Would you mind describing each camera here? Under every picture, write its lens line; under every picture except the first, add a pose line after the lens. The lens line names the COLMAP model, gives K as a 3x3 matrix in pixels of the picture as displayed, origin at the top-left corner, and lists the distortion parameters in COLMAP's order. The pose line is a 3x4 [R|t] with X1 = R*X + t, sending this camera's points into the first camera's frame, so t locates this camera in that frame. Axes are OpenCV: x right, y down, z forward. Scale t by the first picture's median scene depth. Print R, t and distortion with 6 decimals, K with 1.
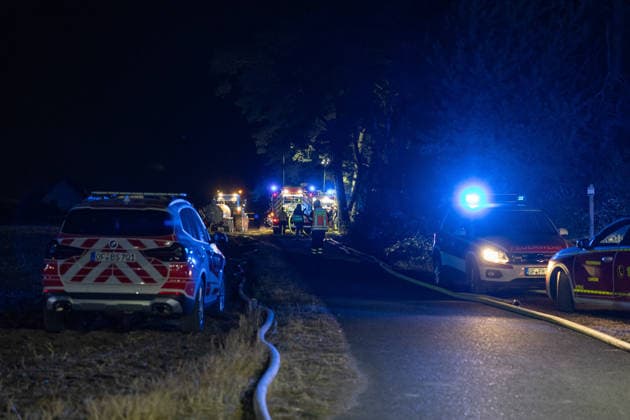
lens RADIAL K [[3864.5, 0, 315.0], [0, 3864.5, 210.0], [0, 0, 1]] dist [-0.530816, -3.907401]
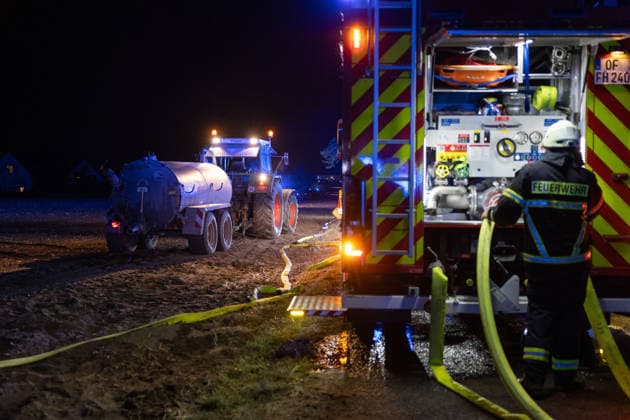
lens RADIAL K [[3864.5, 0, 315.0], [0, 3864.5, 210.0], [0, 0, 1]] dist [-0.530816, -3.907401]
pose [[0.999730, -0.001732, -0.023191, -0.006394], [0.001885, 0.999977, 0.006563, 0.000355], [0.023179, -0.006605, 0.999710, 0.631794]]
